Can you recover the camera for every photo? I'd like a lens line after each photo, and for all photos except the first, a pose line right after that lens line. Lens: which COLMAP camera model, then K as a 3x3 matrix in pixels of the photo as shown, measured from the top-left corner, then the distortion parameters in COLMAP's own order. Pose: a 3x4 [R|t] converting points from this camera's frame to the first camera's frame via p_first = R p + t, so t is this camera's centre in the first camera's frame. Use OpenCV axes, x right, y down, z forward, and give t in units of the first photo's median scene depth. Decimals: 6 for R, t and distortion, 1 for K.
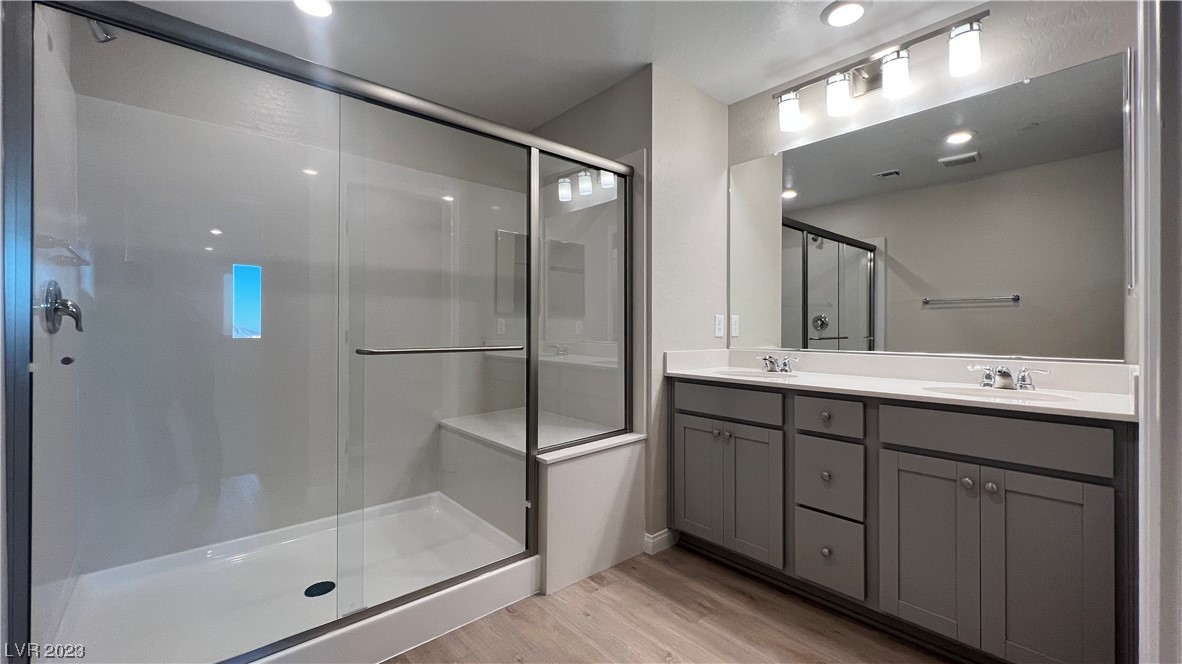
lens RADIAL K [[471.7, 0, 583.6], [0, 471.7, 329.1], [0, 0, 1]] dist [-0.000433, -0.000398]
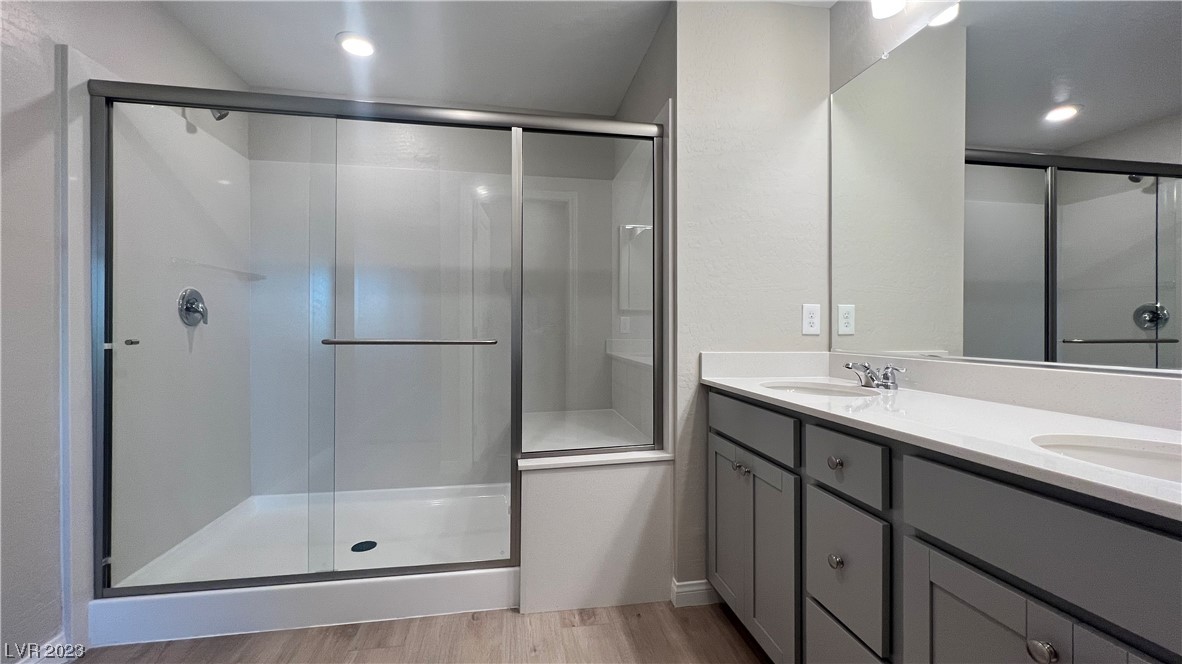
lens RADIAL K [[471.7, 0, 590.9], [0, 471.7, 328.5], [0, 0, 1]] dist [-0.000433, -0.000398]
pose [[0.854393, 0.003114, -0.519618, 0.429250], [-0.003759, 0.999993, -0.000189, 0.009825], [0.519613, 0.002115, 0.854399, 0.242829]]
